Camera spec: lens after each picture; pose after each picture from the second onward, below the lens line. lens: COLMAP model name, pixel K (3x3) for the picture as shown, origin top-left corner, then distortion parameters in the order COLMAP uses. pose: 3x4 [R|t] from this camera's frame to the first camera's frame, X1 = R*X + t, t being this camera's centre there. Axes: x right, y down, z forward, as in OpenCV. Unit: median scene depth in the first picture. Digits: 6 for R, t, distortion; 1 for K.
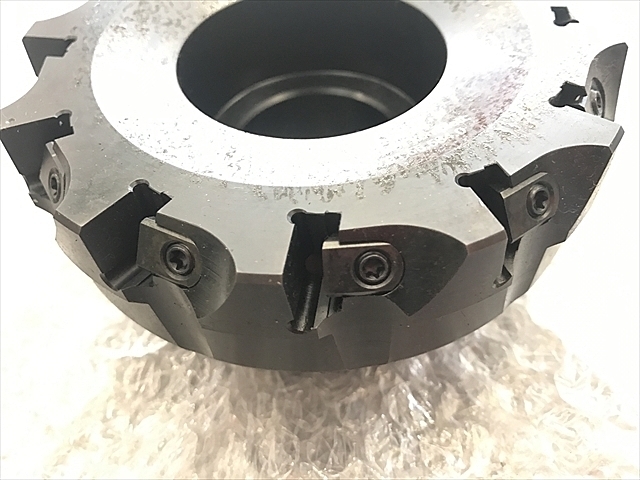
lens RADIAL K [[524.4, 0, 320.3], [0, 524.4, 242.5], [0, 0, 1]] dist [0.051819, -0.029098]
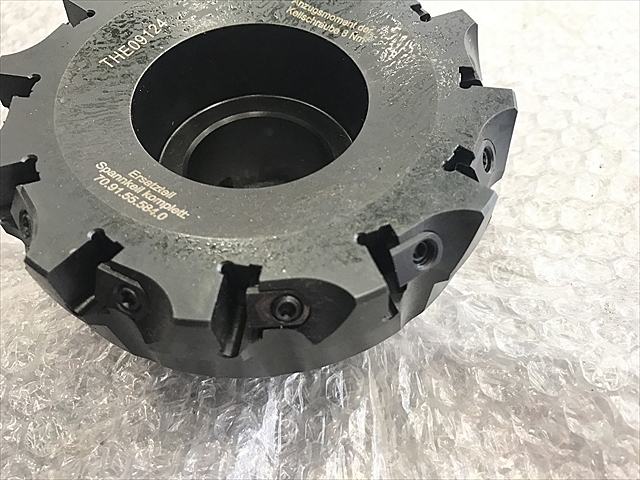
lens RADIAL K [[524.4, 0, 317.8], [0, 524.4, 236.9], [0, 0, 1]] dist [0.051819, -0.029098]
pose [[0.998147, 0.032838, 0.051232, 0.105566], [-0.037858, 0.994236, 0.100308, -0.252903], [-0.047643, -0.102061, 0.993637, -0.240321]]
